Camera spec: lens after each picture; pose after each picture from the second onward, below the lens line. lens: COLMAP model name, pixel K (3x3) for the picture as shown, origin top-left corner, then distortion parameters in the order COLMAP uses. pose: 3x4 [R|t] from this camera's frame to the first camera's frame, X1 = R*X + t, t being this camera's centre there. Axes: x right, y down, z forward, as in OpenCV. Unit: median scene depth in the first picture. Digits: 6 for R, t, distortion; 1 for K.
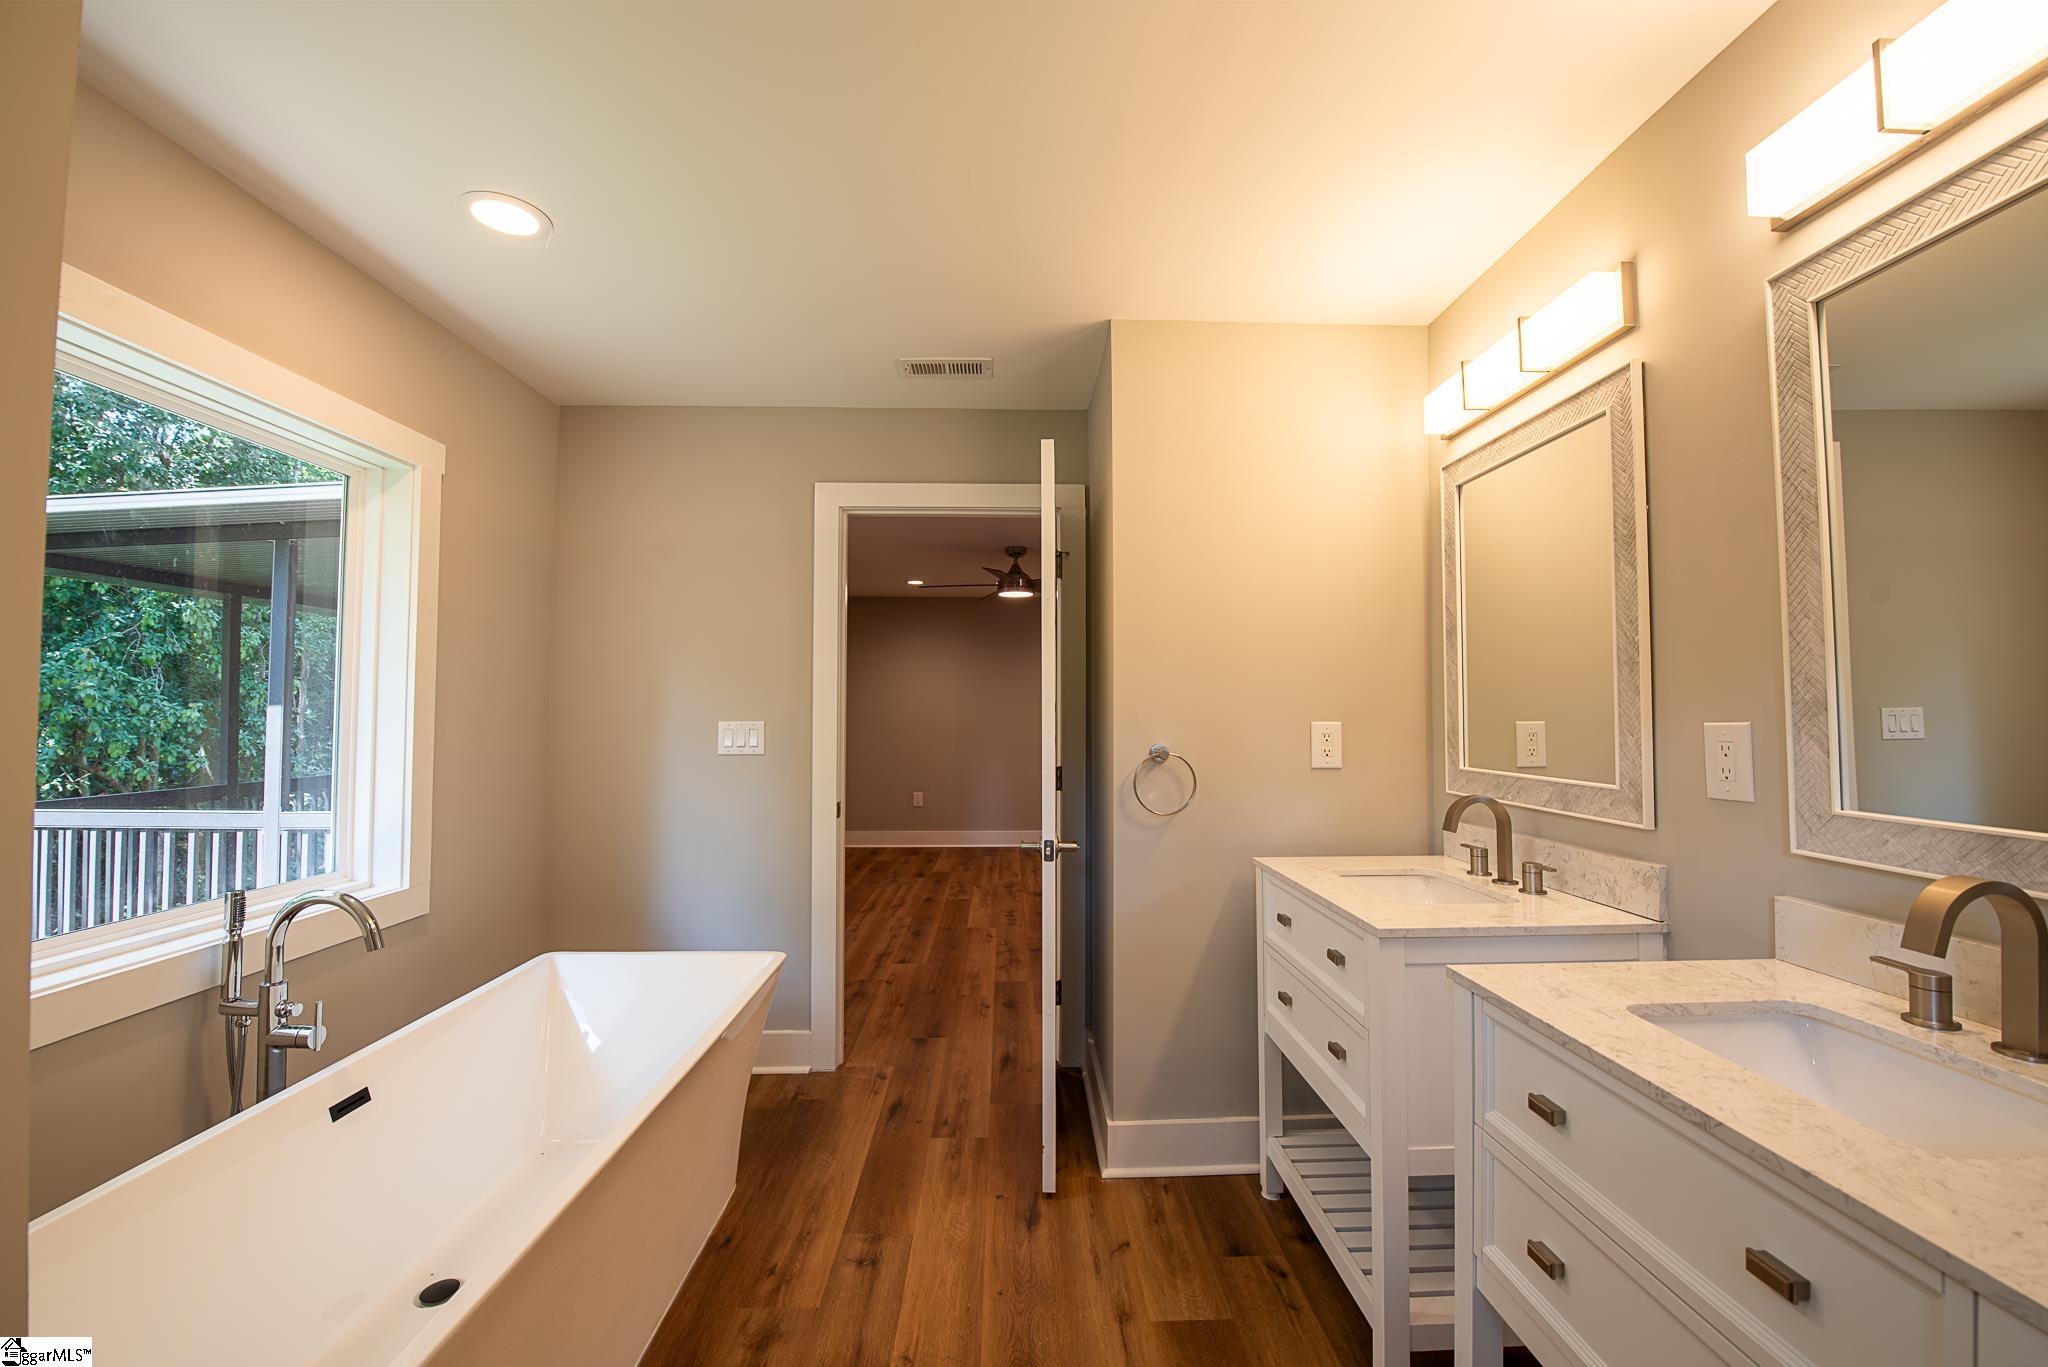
lens RADIAL K [[813.8, 0, 1024.0], [0, 813.8, 683.5], [0, 0, 1]] dist [-0.020166, -0.000746]
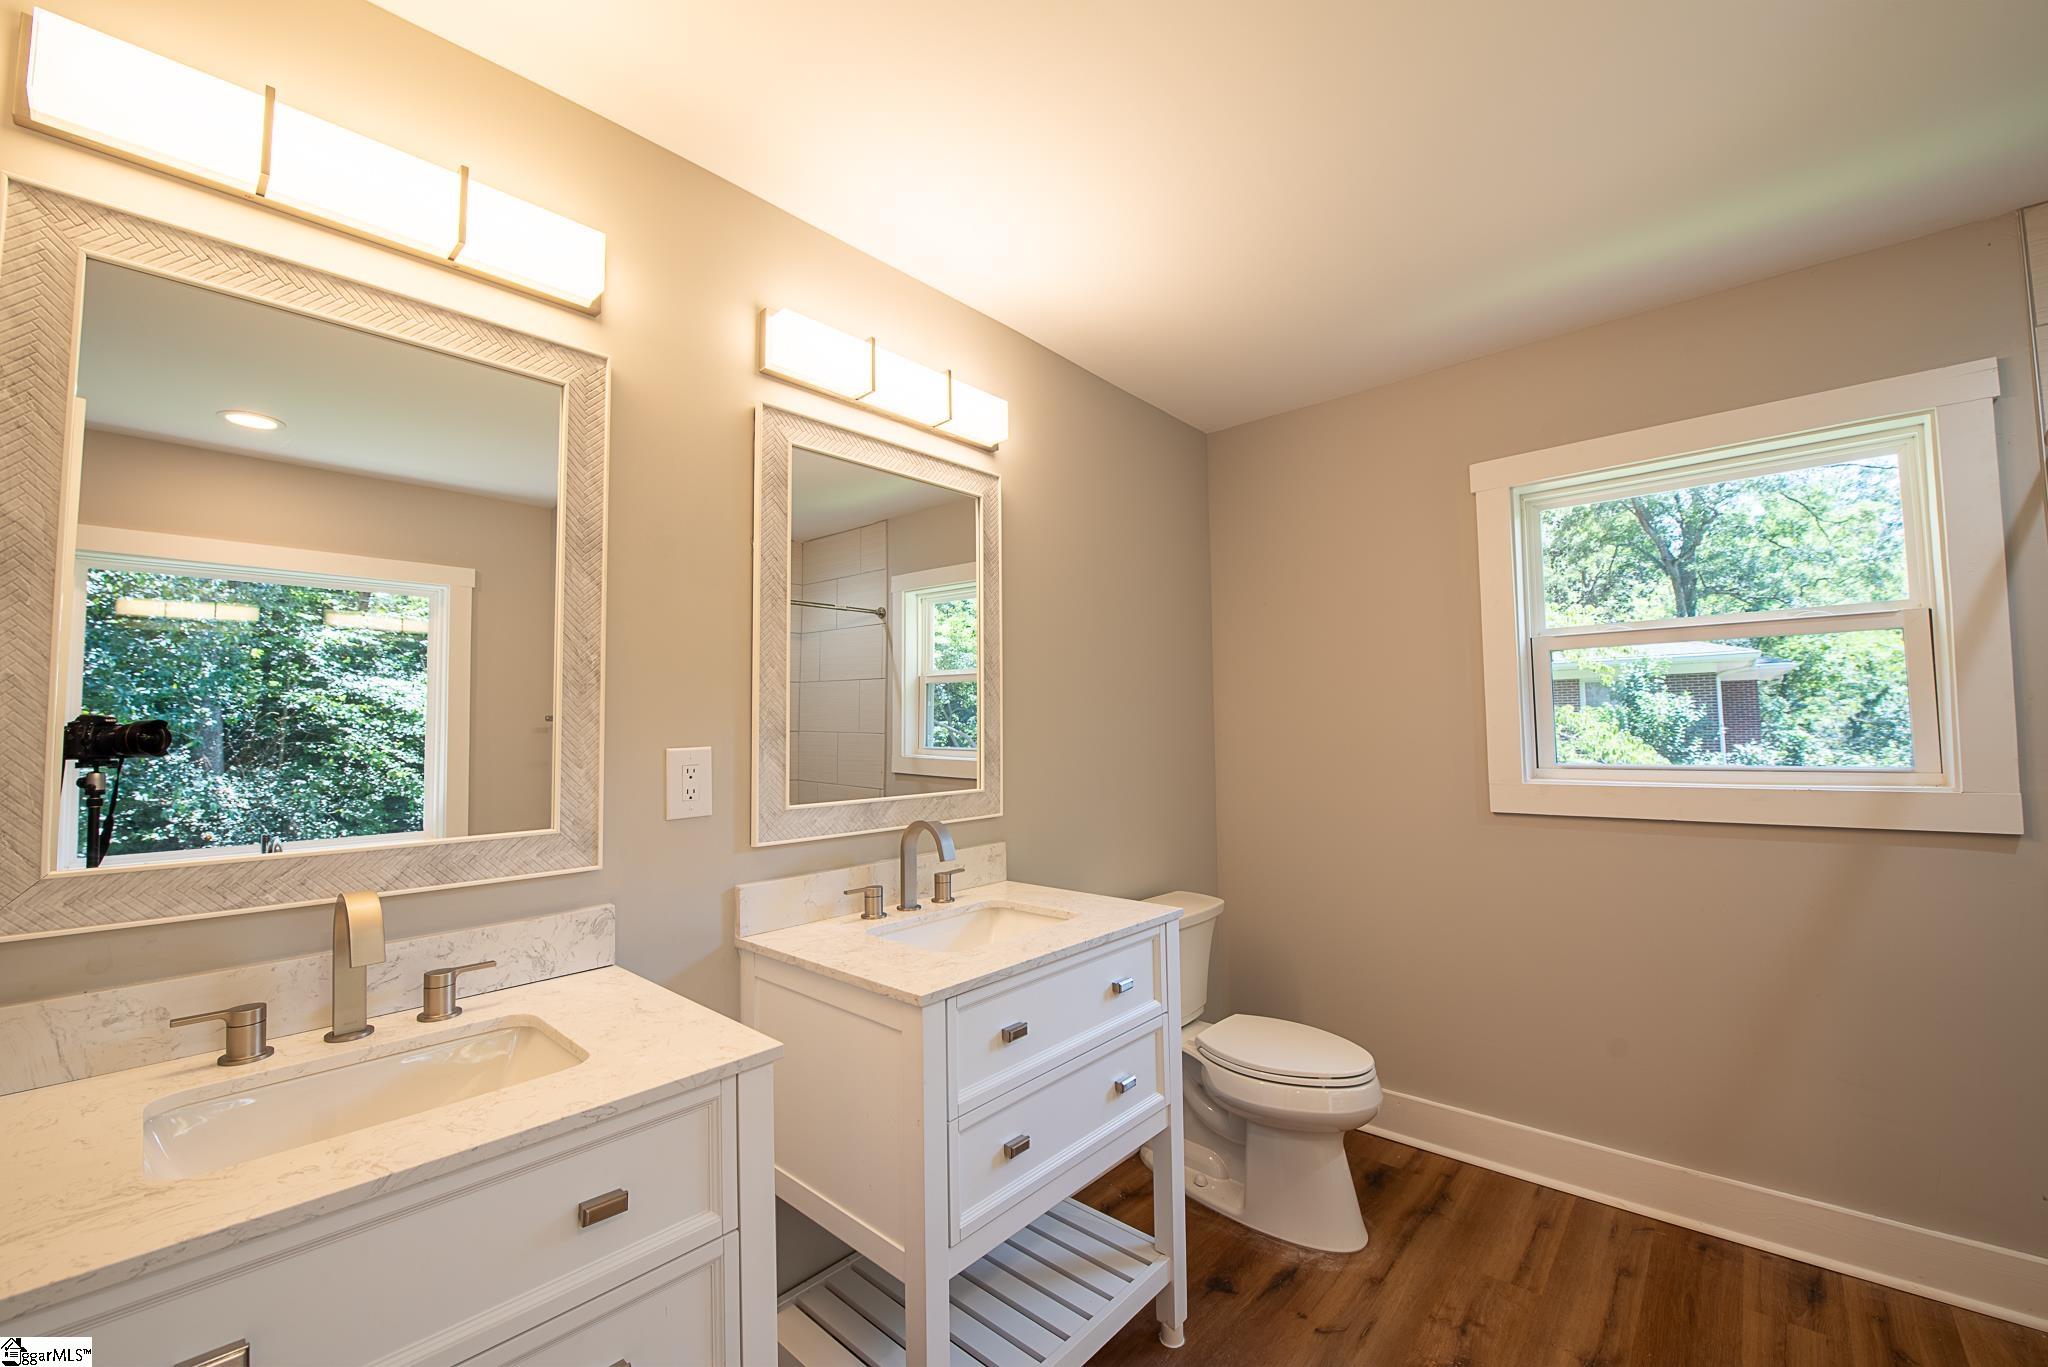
lens RADIAL K [[813.8, 0, 1024.0], [0, 813.8, 683.5], [0, 0, 1]] dist [-0.020166, -0.000746]
pose [[-0.727507, 0.043487, 0.684721, -0.031626], [-0.011117, 0.997111, -0.075139, 0.005299], [-0.686010, -0.062276, -0.724922, 0.202656]]
